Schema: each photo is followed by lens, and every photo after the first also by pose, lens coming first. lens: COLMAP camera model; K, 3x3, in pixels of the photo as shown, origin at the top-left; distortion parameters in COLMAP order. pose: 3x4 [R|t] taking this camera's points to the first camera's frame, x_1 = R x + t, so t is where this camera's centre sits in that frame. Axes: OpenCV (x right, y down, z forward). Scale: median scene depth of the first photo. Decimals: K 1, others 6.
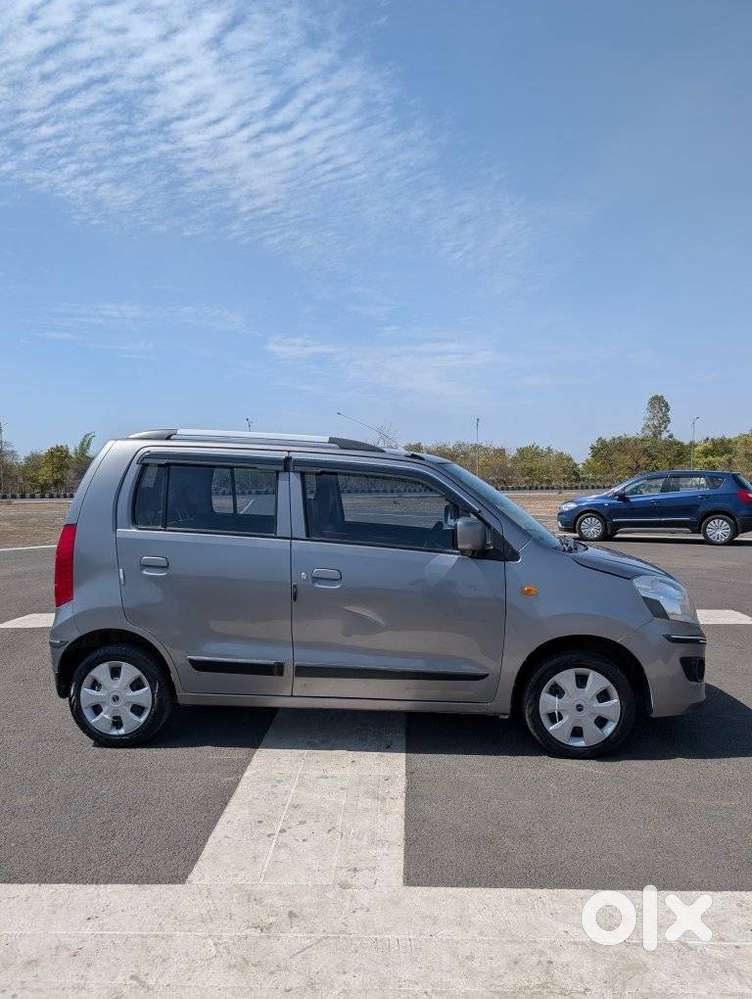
lens RADIAL K [[743.6, 0, 385.5], [0, 743.6, 502.0], [0, 0, 1]] dist [0.034525, -0.032121]
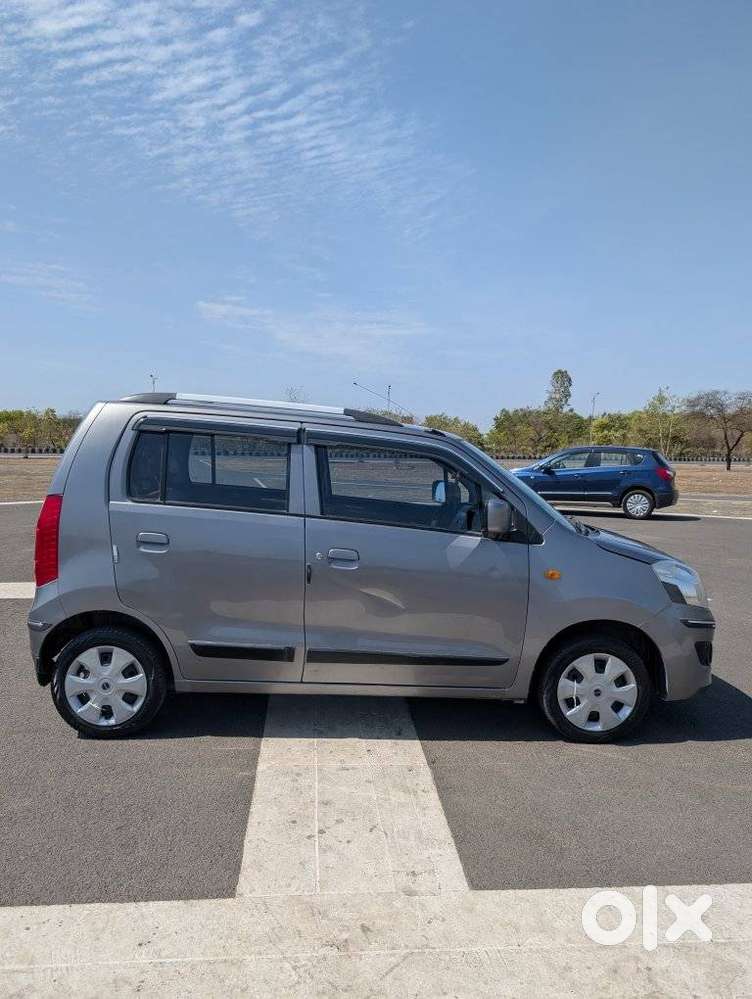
lens RADIAL K [[742.5, 0, 379.9], [0, 742.5, 490.5], [0, 0, 1]] dist [0.033135, -0.033650]
pose [[0.991521, 0.024161, 0.127678, -0.150384], [-0.028318, 0.999123, 0.030846, -0.014255], [-0.126821, -0.034200, 0.991336, 0.059786]]
